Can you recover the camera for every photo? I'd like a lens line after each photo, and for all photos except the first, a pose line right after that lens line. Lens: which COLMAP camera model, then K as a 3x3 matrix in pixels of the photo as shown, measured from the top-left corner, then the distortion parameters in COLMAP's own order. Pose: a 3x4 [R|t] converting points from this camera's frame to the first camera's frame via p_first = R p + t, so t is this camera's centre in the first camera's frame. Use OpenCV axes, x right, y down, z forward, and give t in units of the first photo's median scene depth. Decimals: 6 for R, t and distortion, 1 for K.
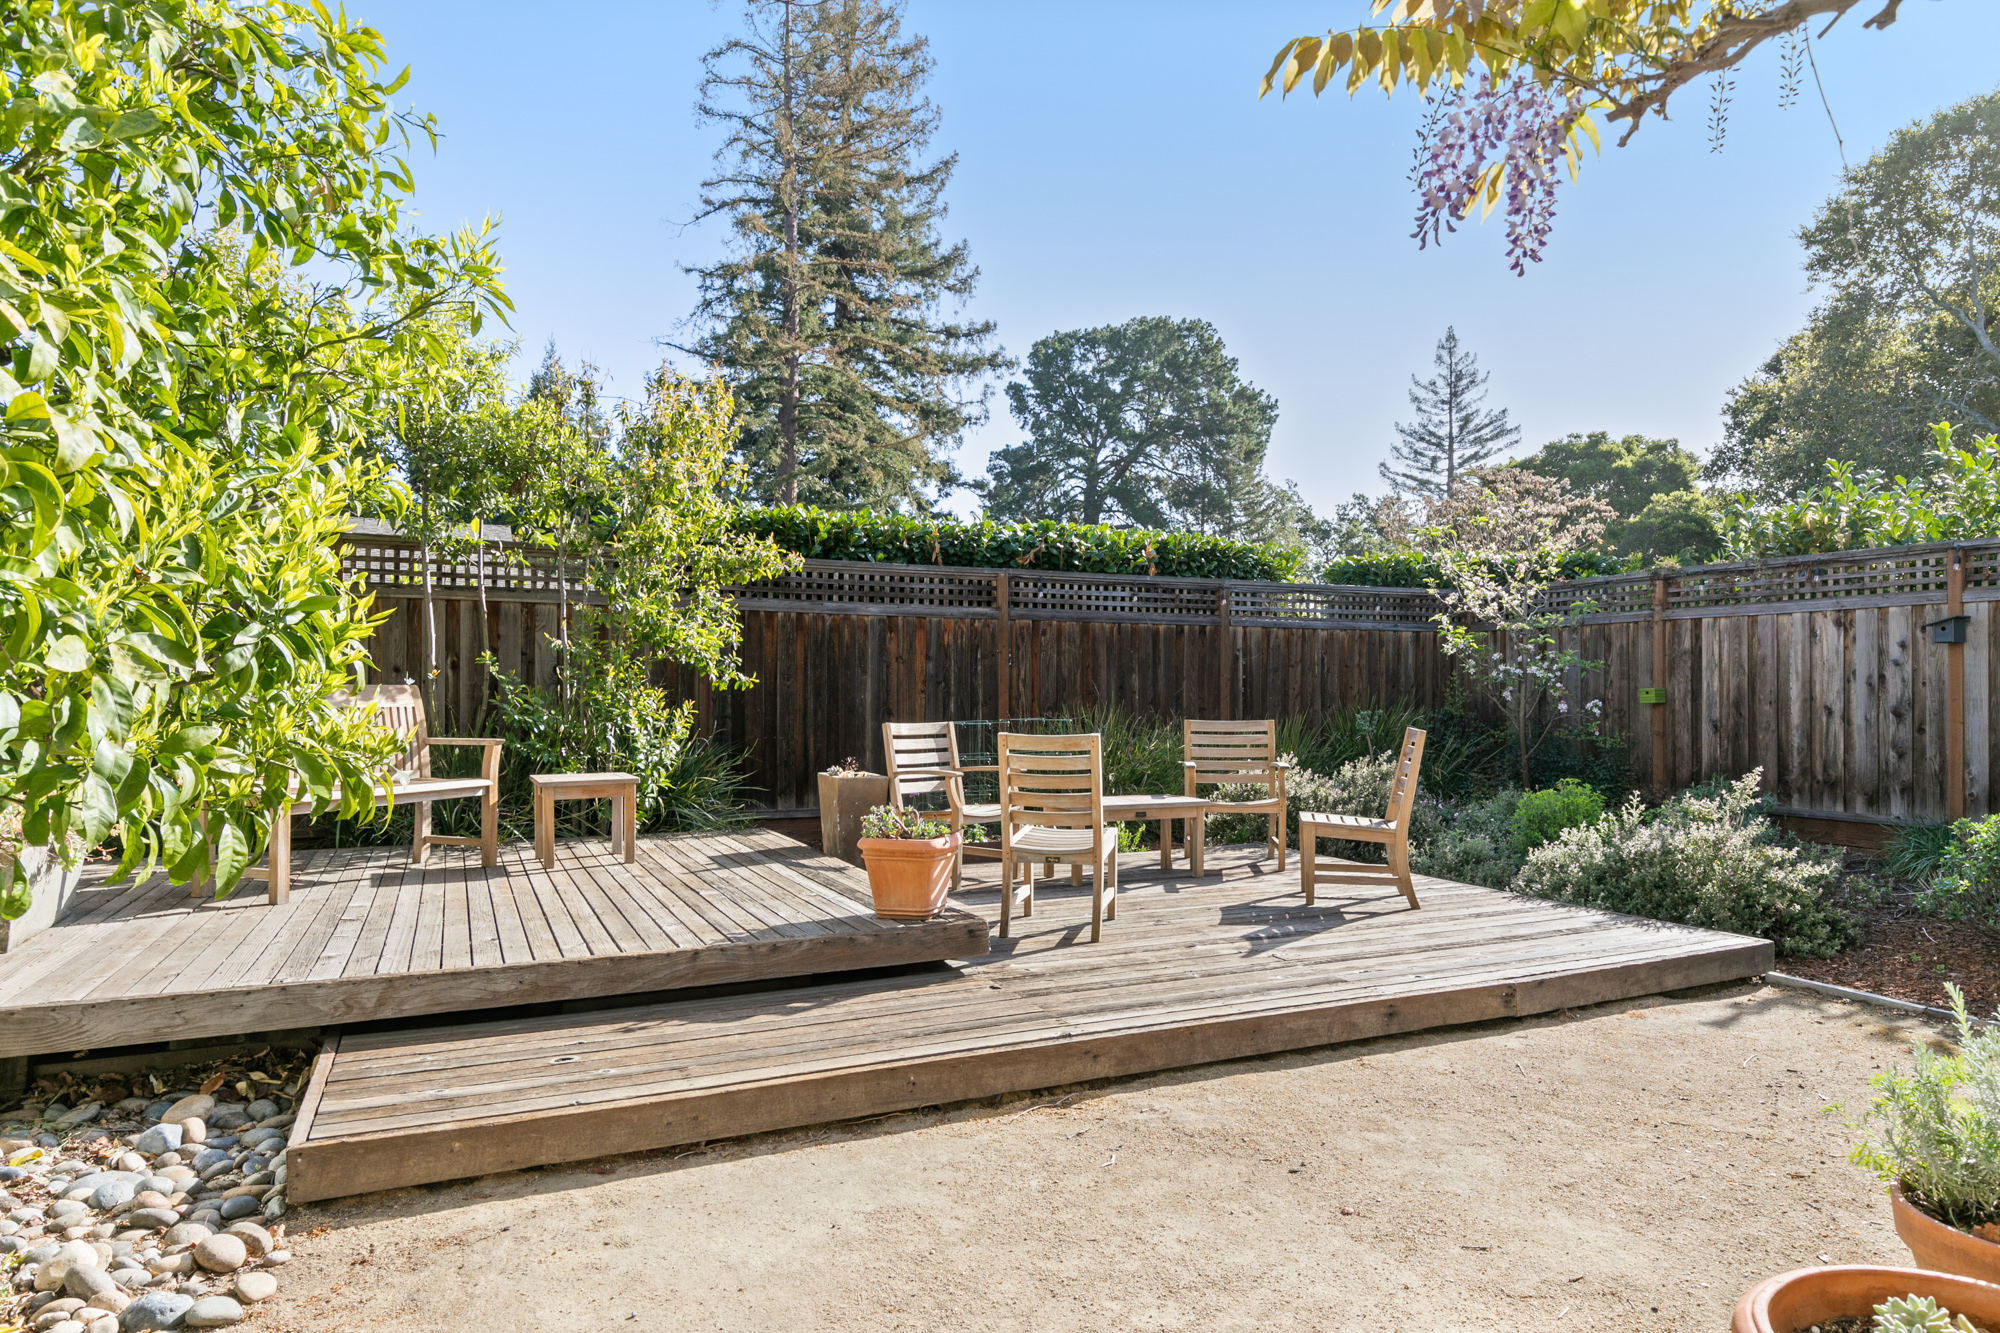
lens RADIAL K [[1203.7, 0, 997.8], [0, 1203.7, 679.0], [0, 0, 1]] dist [-0.007736, -0.000241]
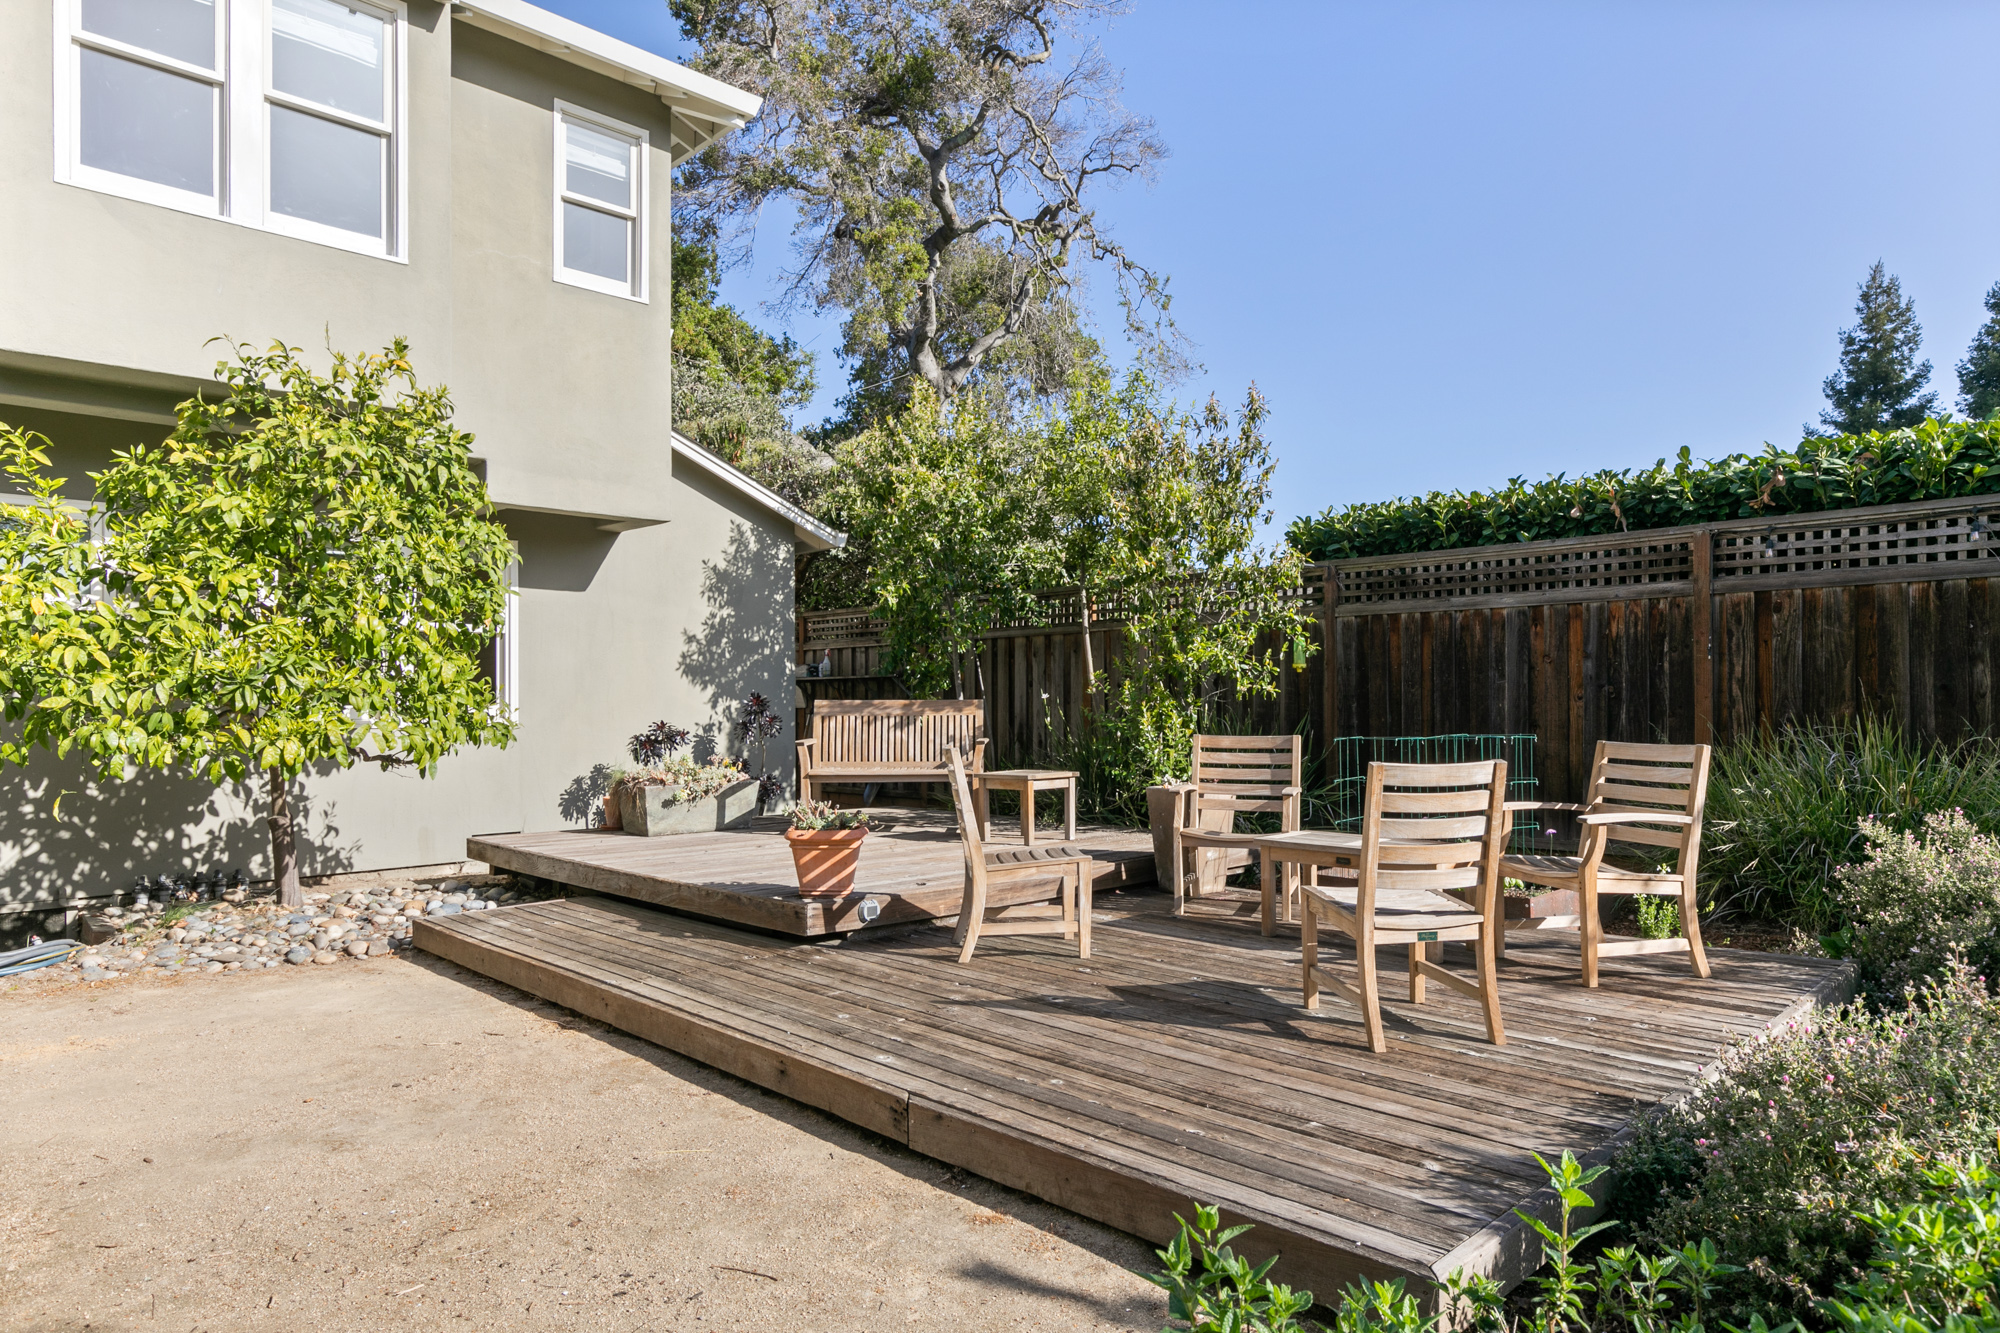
lens RADIAL K [[1203.7, 0, 996.4], [0, 1203.7, 672.2], [0, 0, 1]] dist [-0.007736, -0.000241]
pose [[0.329641, -0.031255, -0.943589, 0.547975], [0.017659, 0.999481, -0.026937, 0.007216], [0.943941, -0.007783, 0.330022, 0.389668]]
